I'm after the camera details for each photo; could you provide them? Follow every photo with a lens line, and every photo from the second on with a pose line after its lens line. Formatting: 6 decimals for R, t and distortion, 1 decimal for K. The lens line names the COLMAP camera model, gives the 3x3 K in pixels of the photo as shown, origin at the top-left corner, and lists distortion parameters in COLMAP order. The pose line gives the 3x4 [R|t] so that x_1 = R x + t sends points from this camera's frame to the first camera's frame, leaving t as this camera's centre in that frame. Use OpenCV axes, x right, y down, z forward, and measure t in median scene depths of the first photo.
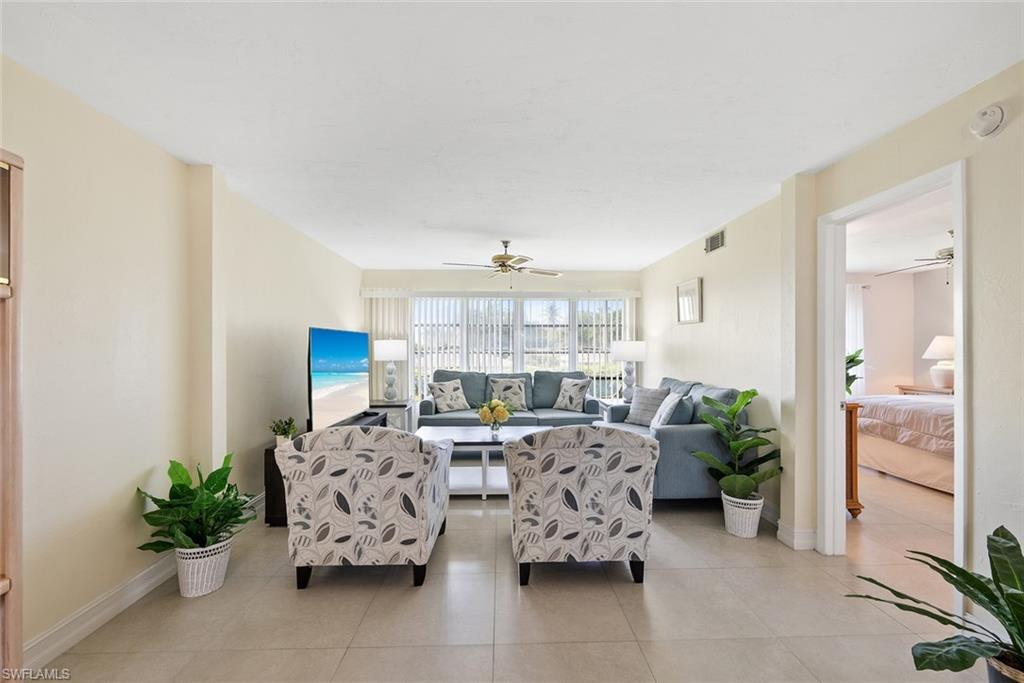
lens RADIAL K [[456.2, 0, 509.6], [0, 456.2, 343.7], [0, 0, 1]] dist [0.000122, 0.001008]
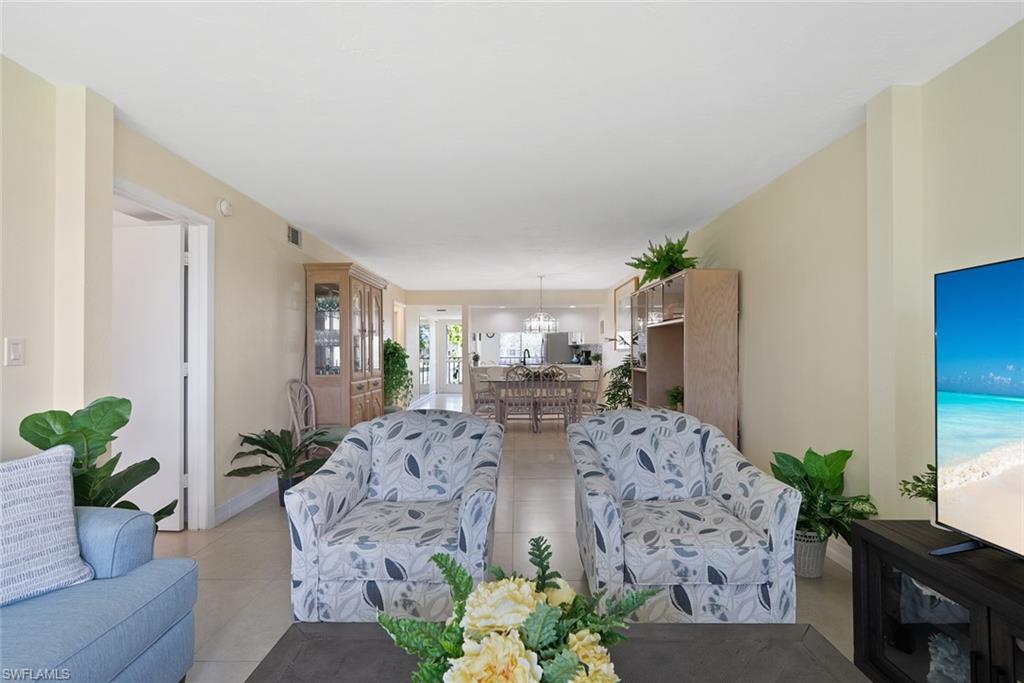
lens RADIAL K [[452.9, 0, 512.3], [0, 452.9, 346.7], [0, 0, 1]] dist [-0.003263, -0.000419]
pose [[-0.999625, 0.007712, 0.026285, -0.036816], [0.007157, 0.999751, -0.021150, 0.029200], [-0.026441, -0.020953, -0.999431, 1.099503]]
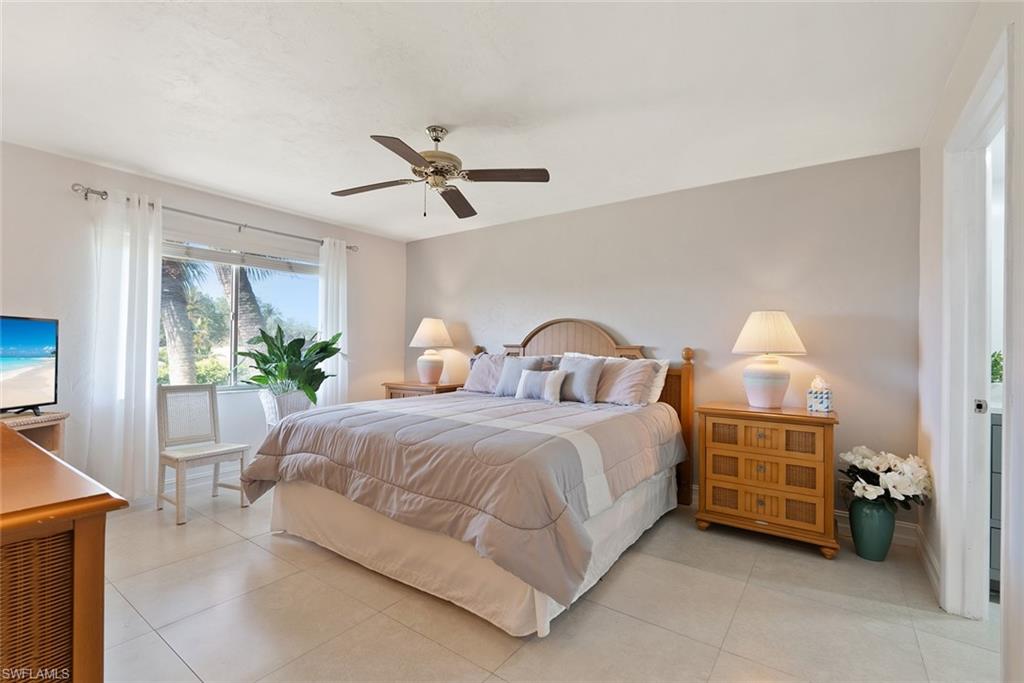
lens RADIAL K [[451.0, 0, 534.1], [0, 451.0, 345.7], [0, 0, 1]] dist [0.001727, 0.000409]
pose [[0.580368, 0.010324, 0.814289, 0.527691], [-0.016459, 0.999864, -0.000945, 0.035648], [-0.814188, -0.012854, 0.580459, 0.505104]]
